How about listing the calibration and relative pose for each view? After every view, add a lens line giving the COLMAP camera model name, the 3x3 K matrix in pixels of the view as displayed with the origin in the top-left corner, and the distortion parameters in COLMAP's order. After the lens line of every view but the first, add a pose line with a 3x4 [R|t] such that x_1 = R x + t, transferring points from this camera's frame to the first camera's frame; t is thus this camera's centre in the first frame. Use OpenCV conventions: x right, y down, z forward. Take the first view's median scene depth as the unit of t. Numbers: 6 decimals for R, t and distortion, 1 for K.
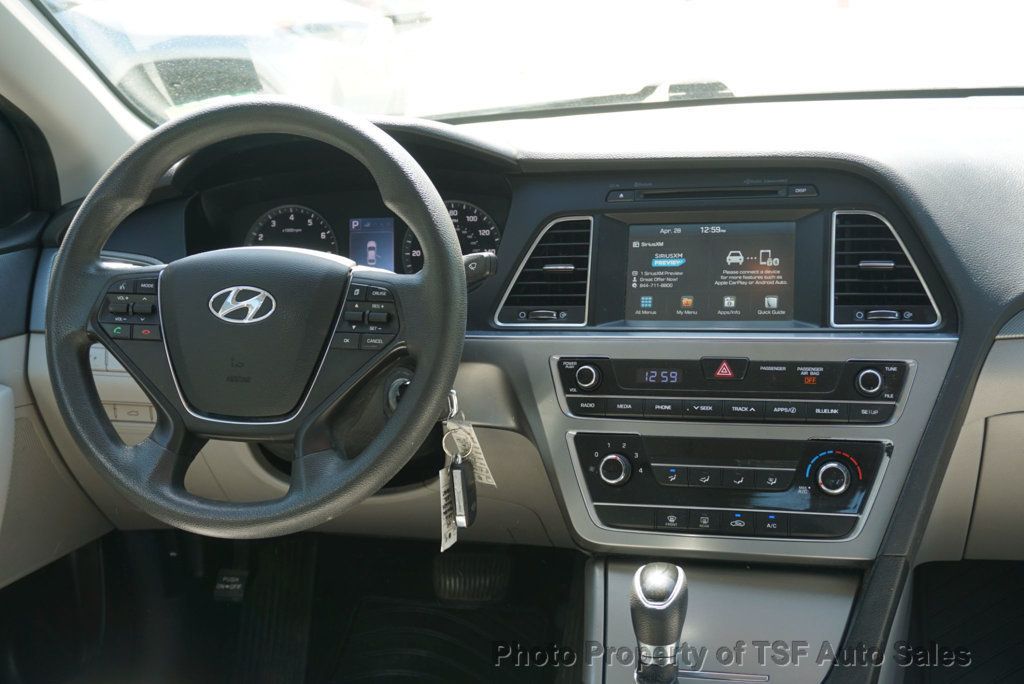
lens RADIAL K [[1285.6, 0, 515.9], [0, 1285.6, 344.7], [0, 0, 1]] dist [0.014335, 0.000000]
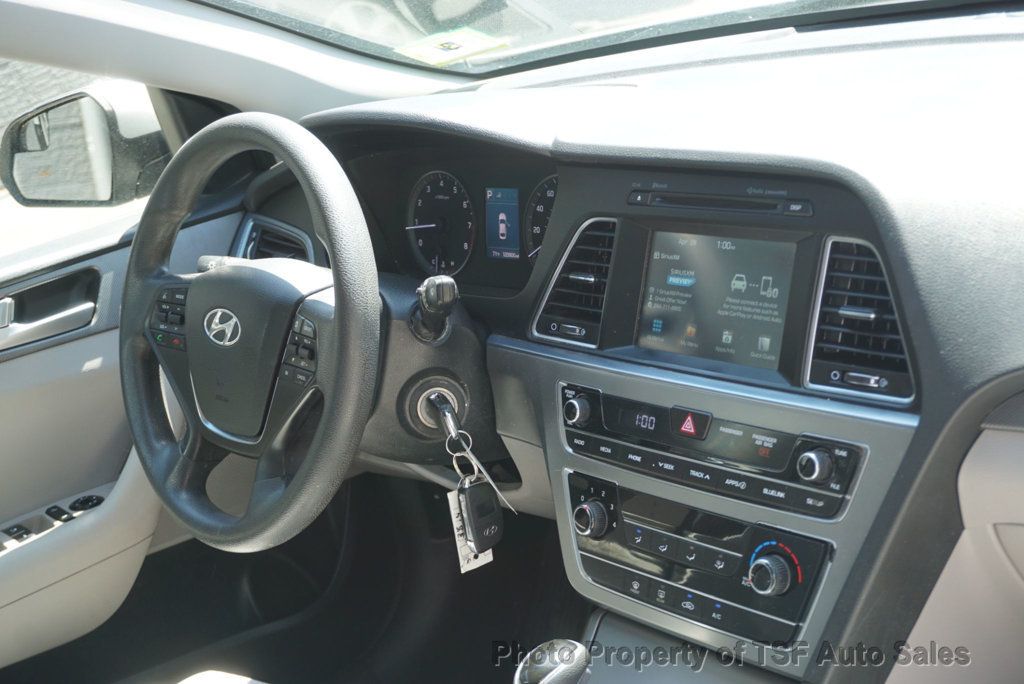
lens RADIAL K [[1540.8, 0, 507.0], [0, 1540.8, 343.8], [0, 0, 1]] dist [0.023908, 0.000000]
pose [[0.815822, 0.072187, -0.573780, 0.643155], [0.019712, 0.988131, 0.152343, -0.189770], [0.577967, -0.135596, 0.804716, 0.125814]]
